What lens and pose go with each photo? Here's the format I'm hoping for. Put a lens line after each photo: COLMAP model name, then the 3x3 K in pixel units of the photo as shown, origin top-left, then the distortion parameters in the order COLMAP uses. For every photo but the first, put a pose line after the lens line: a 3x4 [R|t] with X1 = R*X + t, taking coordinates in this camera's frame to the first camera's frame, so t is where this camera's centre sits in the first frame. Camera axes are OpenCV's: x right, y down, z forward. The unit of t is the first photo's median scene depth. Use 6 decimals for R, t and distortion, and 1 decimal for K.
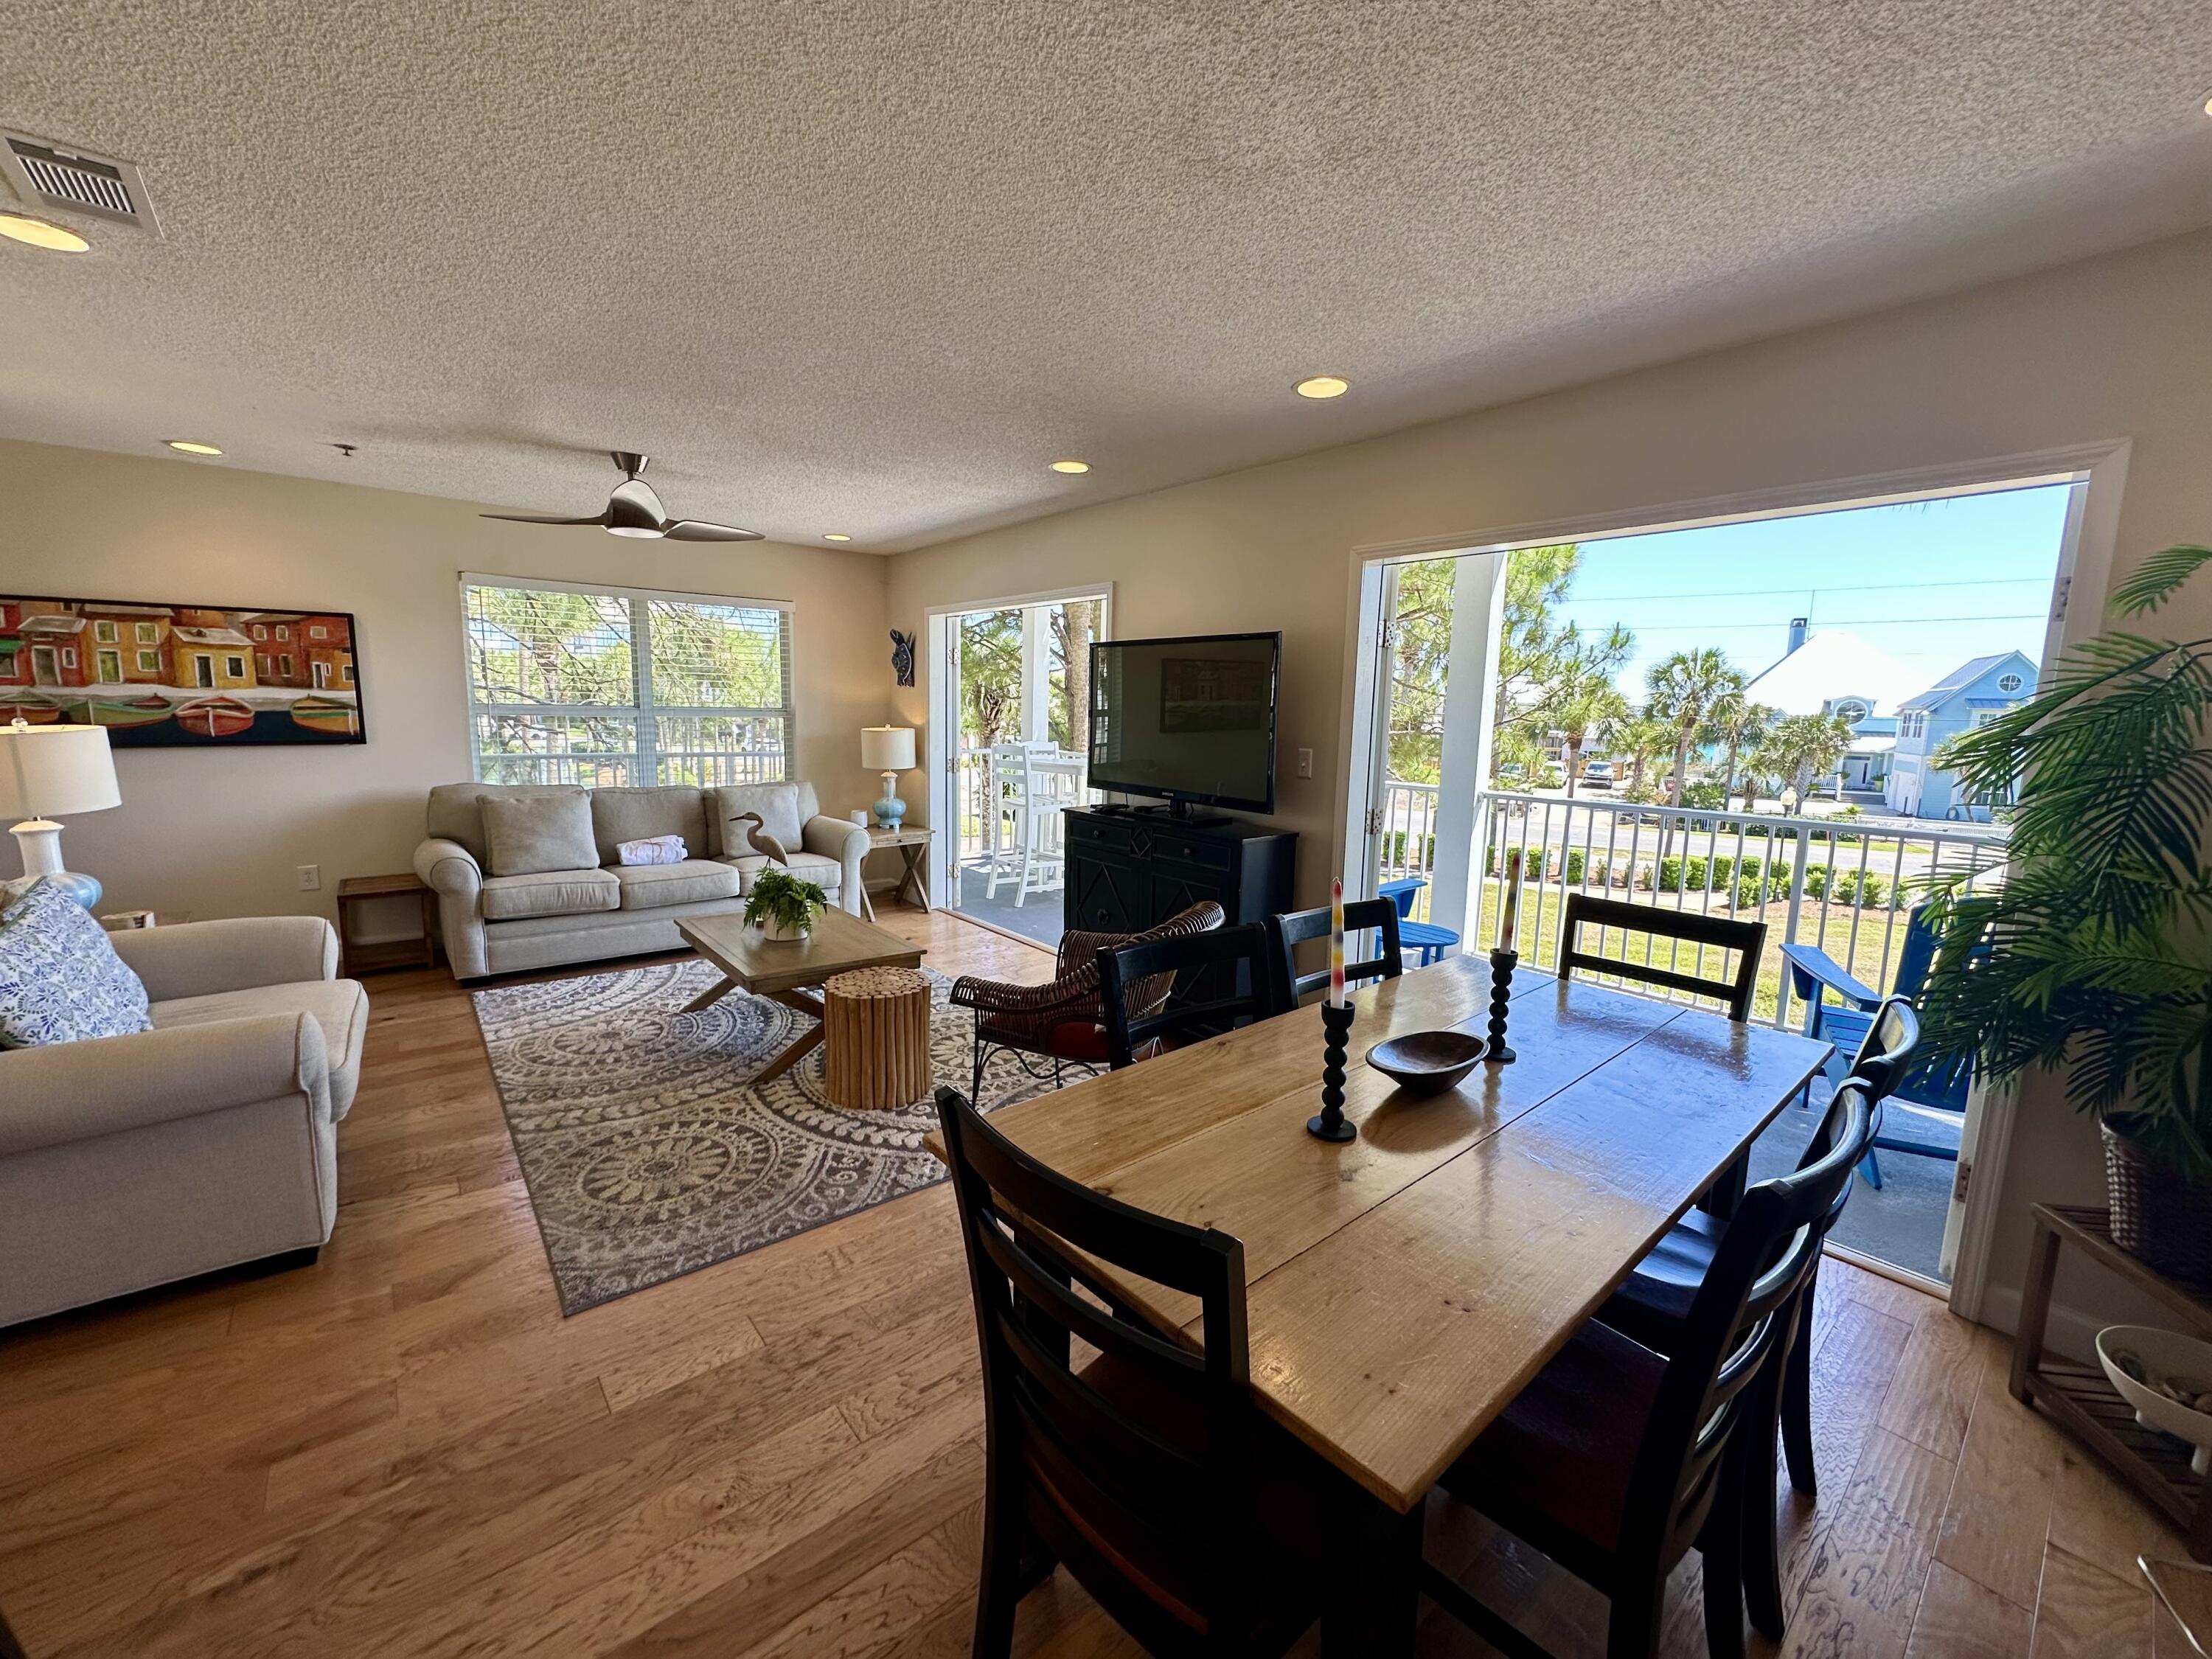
lens RADIAL K [[887.8, 0, 1104.9], [0, 887.8, 829.1], [0, 0, 1]] dist [-0.000063, -0.000088]
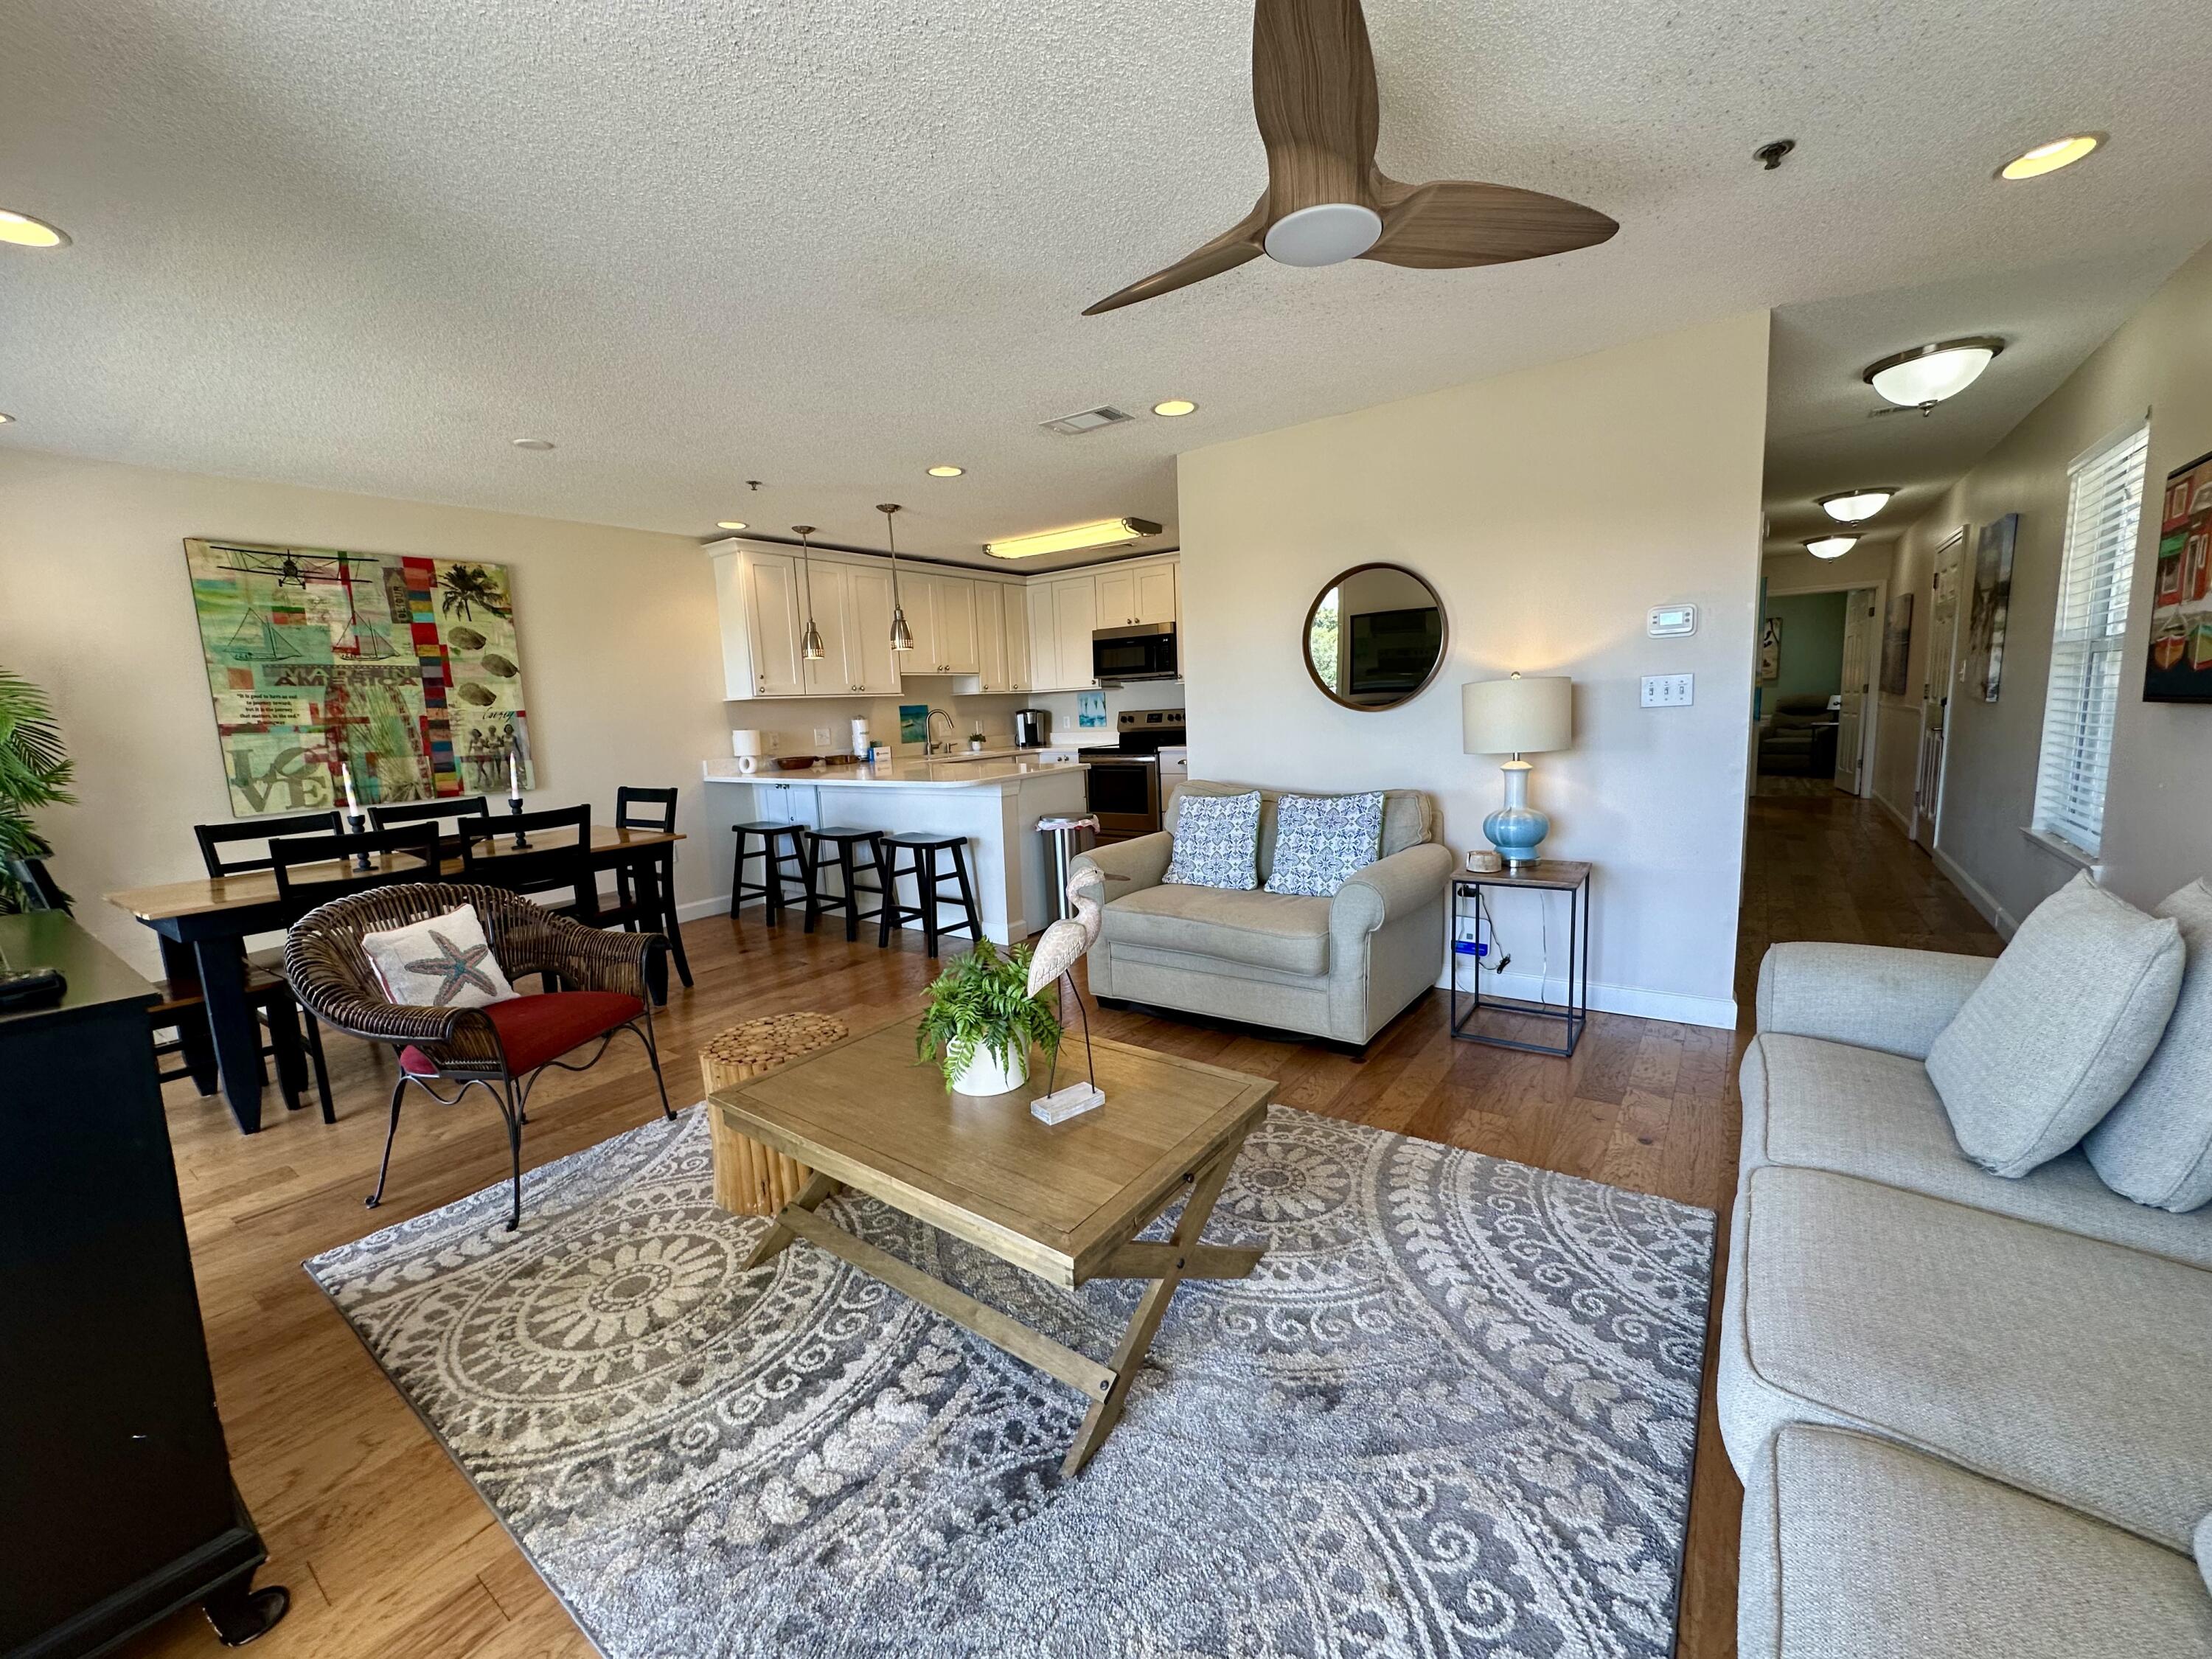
lens RADIAL K [[887.8, 0, 1100.8], [0, 887.8, 825.1], [0, 0, 1]] dist [-0.000063, -0.000088]
pose [[-0.969398, 0.054151, -0.239447, -0.281822], [-0.011096, 0.964707, 0.263092, -0.157820], [0.245243, 0.257698, -0.934584, 1.379827]]
